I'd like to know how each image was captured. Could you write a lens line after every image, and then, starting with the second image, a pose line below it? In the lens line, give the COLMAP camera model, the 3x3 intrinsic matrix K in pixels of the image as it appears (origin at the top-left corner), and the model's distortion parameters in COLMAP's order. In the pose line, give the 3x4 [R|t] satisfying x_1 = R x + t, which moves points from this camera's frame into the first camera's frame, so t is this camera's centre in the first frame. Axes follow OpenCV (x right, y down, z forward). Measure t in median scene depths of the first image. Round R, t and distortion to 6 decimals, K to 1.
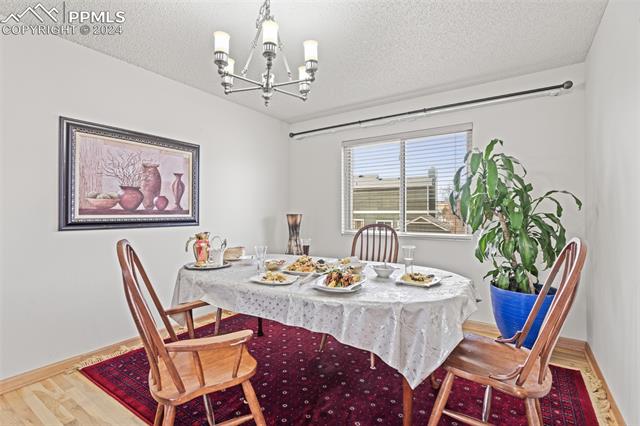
lens RADIAL K [[314.6, 0, 320.0], [0, 314.6, 213.0], [0, 0, 1]] dist [0.023316, 0.000012]
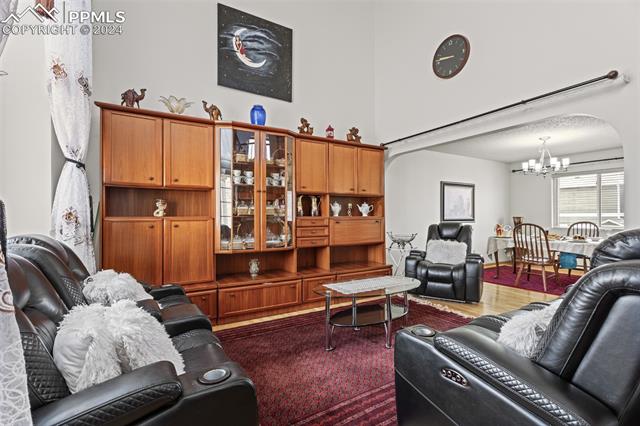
lens RADIAL K [[314.6, 0, 320.0], [0, 314.6, 213.0], [0, 0, 1]] dist [0.023316, 0.000012]
pose [[0.913158, -0.003023, -0.407594, -0.464466], [-0.000425, 0.999965, -0.008370, -0.003122], [0.407605, 0.007817, 0.913125, -1.355914]]
